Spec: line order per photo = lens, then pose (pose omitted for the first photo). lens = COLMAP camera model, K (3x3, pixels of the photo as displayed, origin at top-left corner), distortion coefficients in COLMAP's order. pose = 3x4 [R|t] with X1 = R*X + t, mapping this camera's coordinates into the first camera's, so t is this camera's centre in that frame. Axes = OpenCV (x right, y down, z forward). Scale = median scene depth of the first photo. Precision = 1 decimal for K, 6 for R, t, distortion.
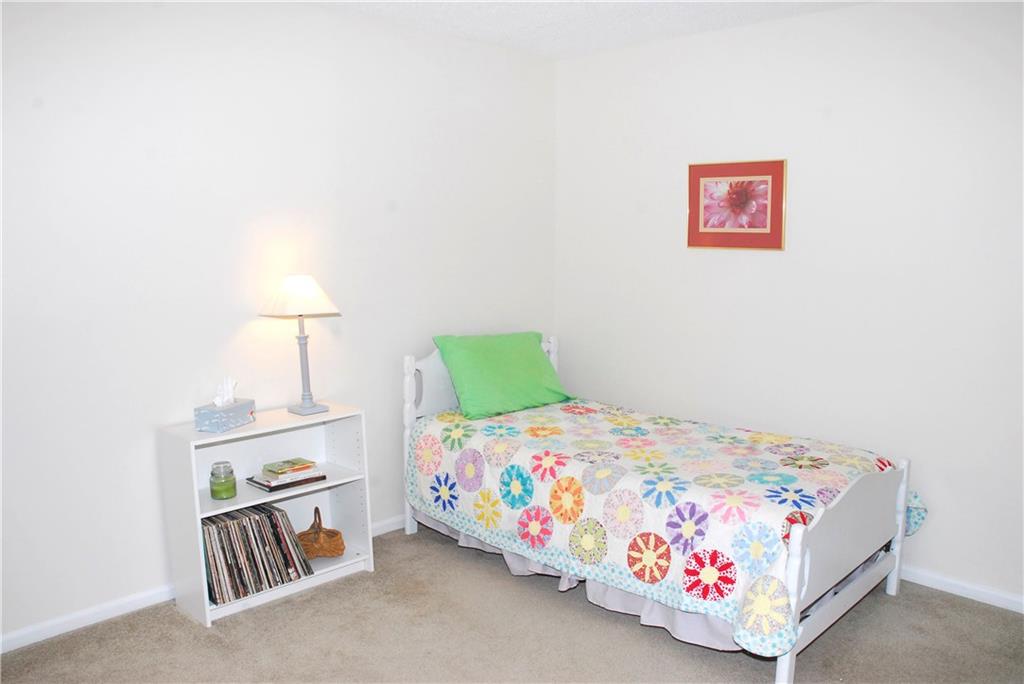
lens RADIAL K [[798.4, 0, 512.0], [0, 798.4, 342.0], [0, 0, 1]] dist [-0.177402, 0.168836]
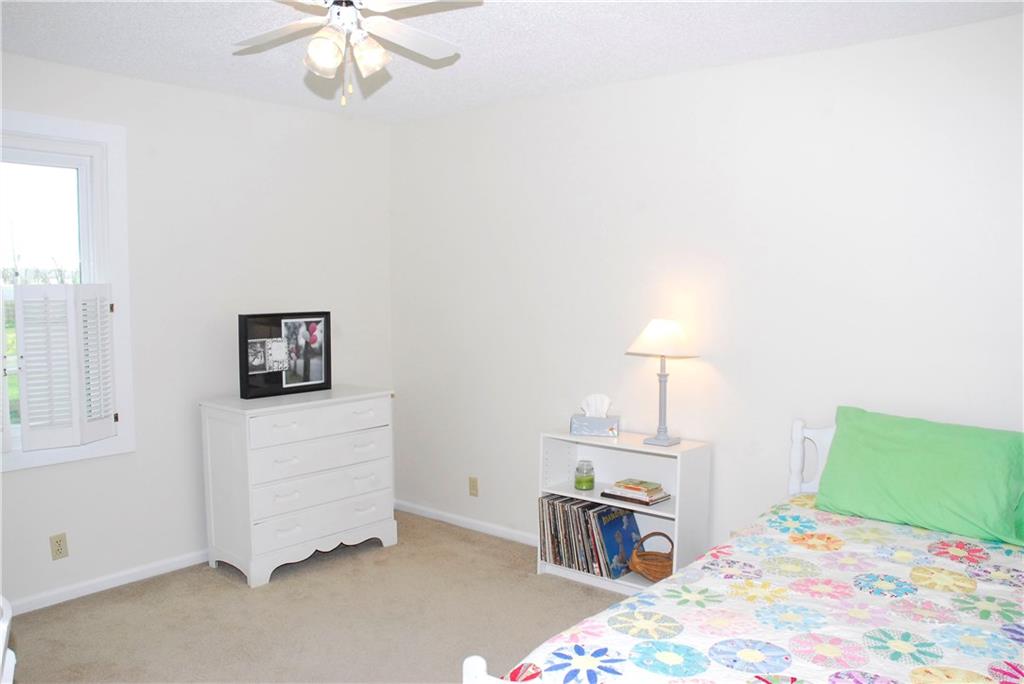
lens RADIAL K [[798.4, 0, 512.0], [0, 798.4, 342.0], [0, 0, 1]] dist [-0.177402, 0.168836]
pose [[0.098345, 0.077086, -0.992162, 0.818065], [-0.138831, 0.988309, 0.063026, -0.093035], [0.985421, 0.131545, 0.107897, 0.670656]]
